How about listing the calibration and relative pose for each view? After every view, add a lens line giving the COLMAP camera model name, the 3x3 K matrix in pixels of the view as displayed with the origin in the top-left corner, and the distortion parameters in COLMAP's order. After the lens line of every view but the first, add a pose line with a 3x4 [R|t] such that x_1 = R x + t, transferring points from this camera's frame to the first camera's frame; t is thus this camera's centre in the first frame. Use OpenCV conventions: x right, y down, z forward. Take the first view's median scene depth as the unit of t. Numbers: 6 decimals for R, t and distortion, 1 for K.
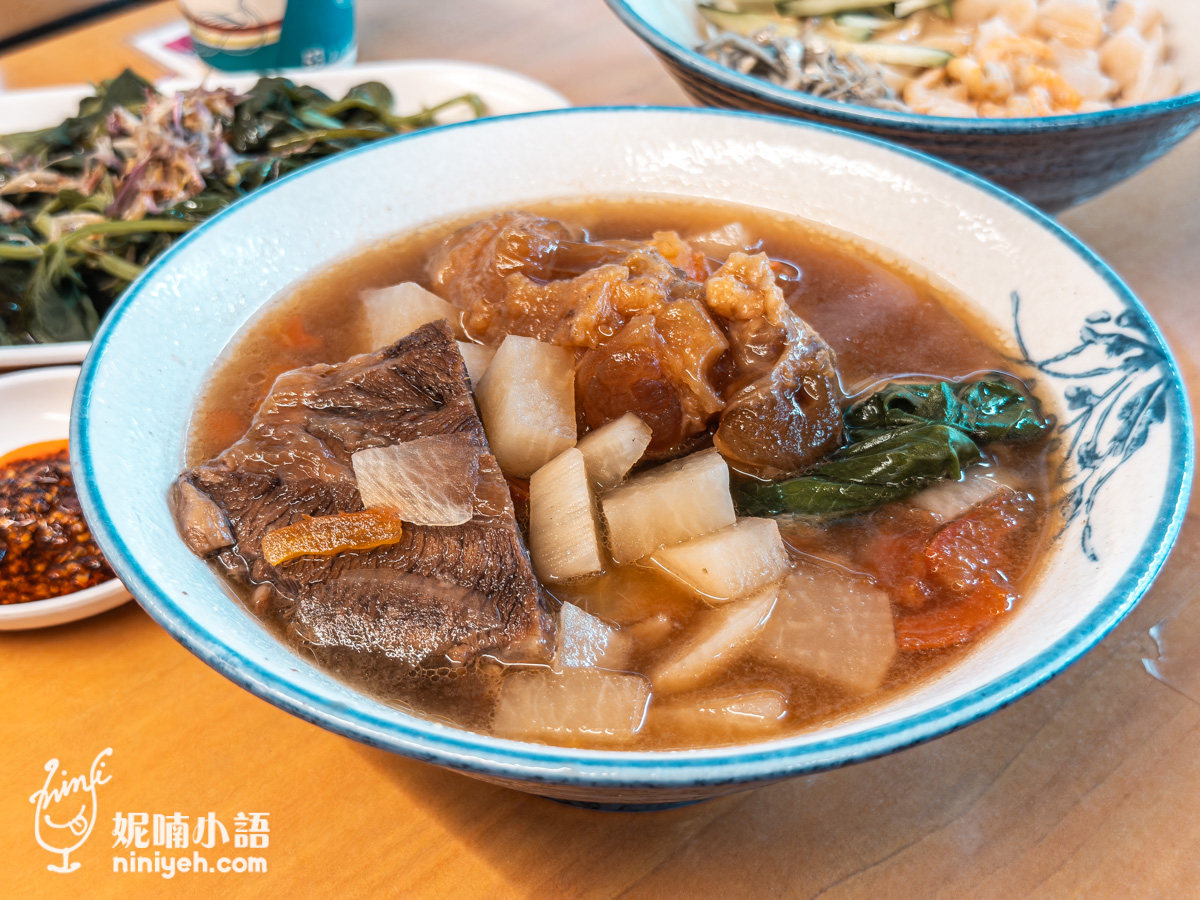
lens RADIAL K [[1769.6, 0, 602.3], [0, 1769.6, 452.3], [0, 0, 1]] dist [-0.130113, 1.369087]
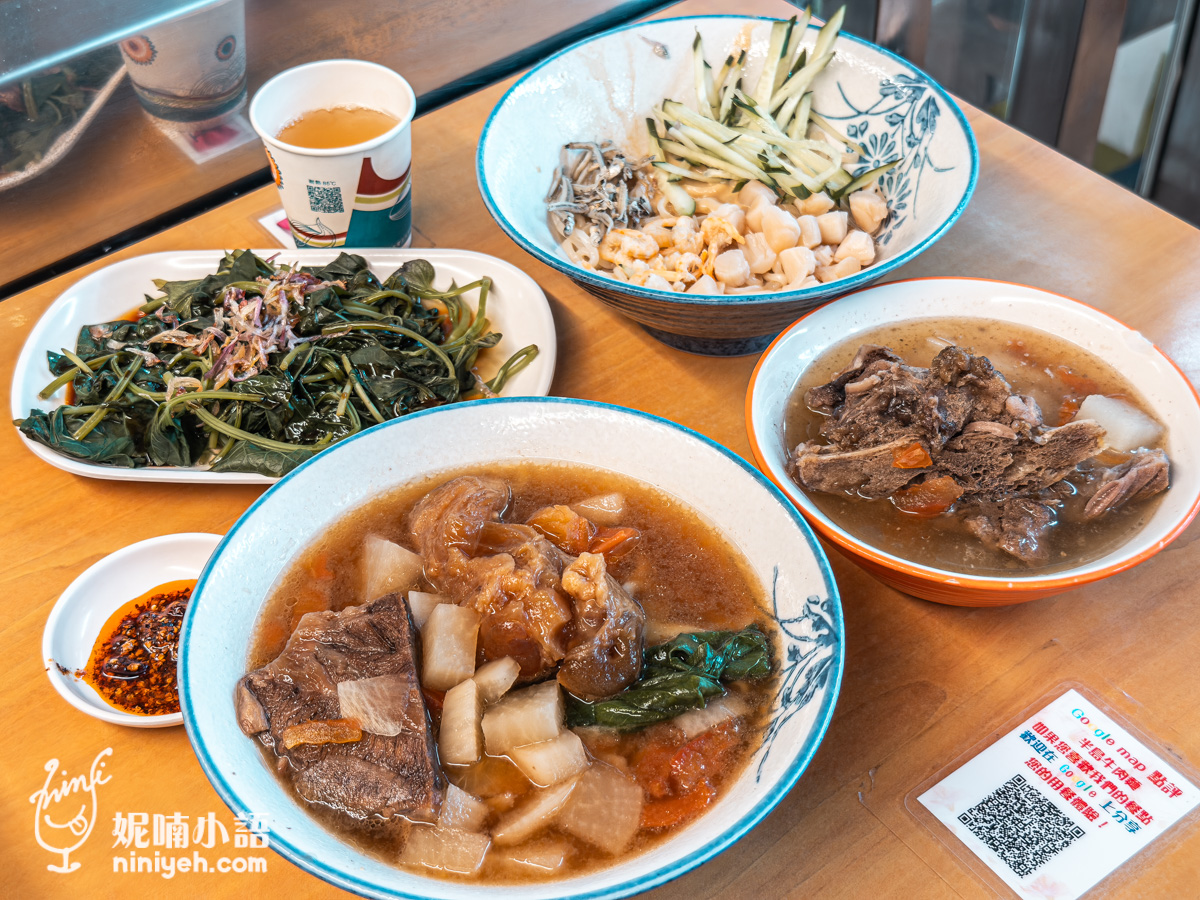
lens RADIAL K [[1723.7, 0, 593.7], [0, 1723.7, 450.5], [0, 0, 1]] dist [-0.135833, 1.299503]
pose [[0.994764, 0.051638, -0.088197, 0.230437], [-0.043630, 0.994947, 0.090422, -0.368302], [0.092420, -0.086100, 0.991991, -0.584328]]
